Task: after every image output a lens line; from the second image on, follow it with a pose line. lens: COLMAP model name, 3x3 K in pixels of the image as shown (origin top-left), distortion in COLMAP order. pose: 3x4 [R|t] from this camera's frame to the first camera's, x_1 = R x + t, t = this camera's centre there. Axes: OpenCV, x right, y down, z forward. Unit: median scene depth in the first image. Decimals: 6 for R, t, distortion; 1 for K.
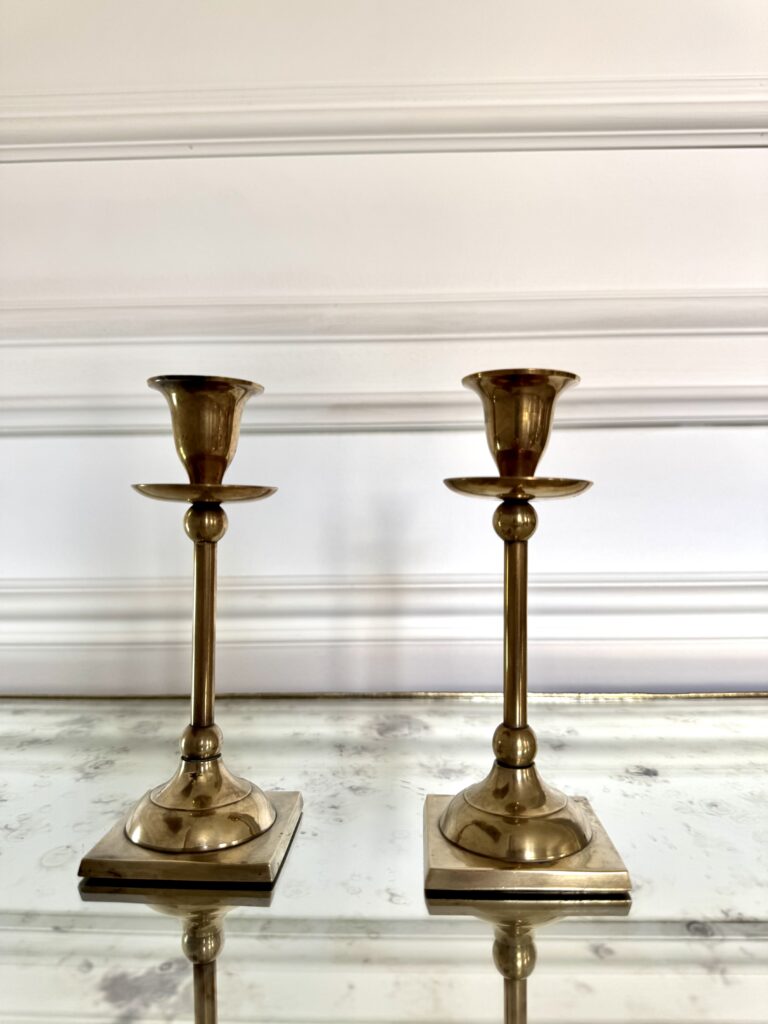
lens RADIAL K [[755.9, 0, 389.5], [0, 755.9, 510.4], [0, 0, 1]] dist [-0.037872, 0.015153]
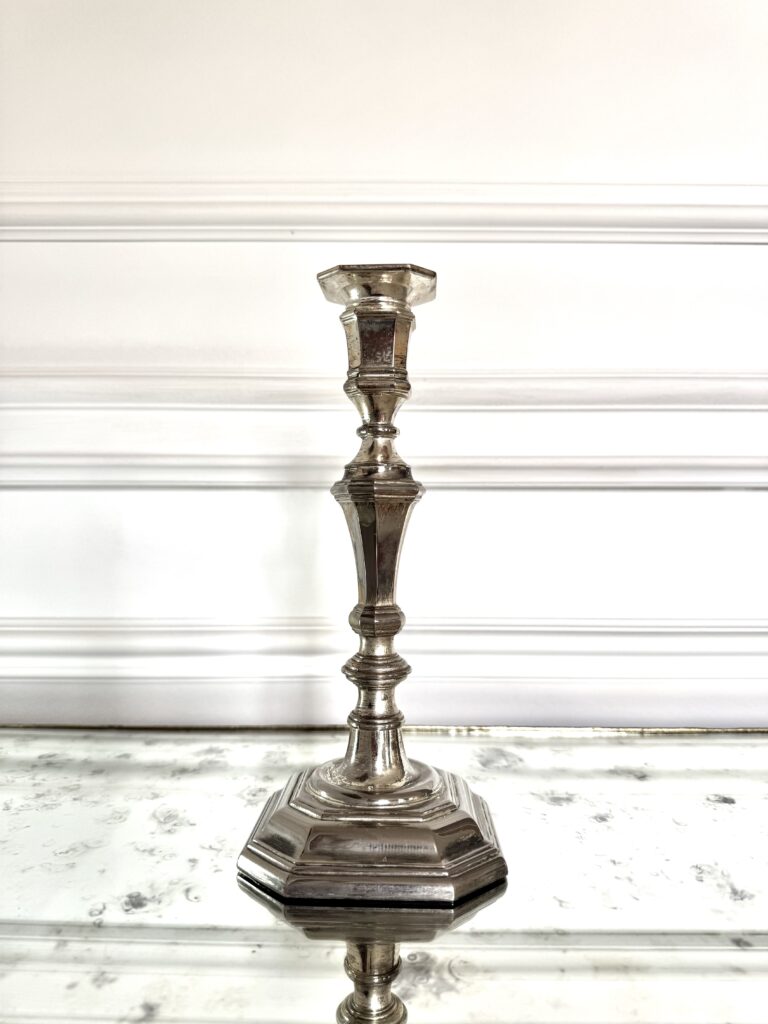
lens RADIAL K [[755.9, 0, 378.0], [0, 755.9, 511.1], [0, 0, 1]] dist [-0.037872, 0.015153]
pose [[0.999743, 0.013546, 0.018177, -0.230990], [-0.013261, 0.999788, -0.015725, -0.082117], [-0.018387, 0.015480, 0.999711, -0.177521]]
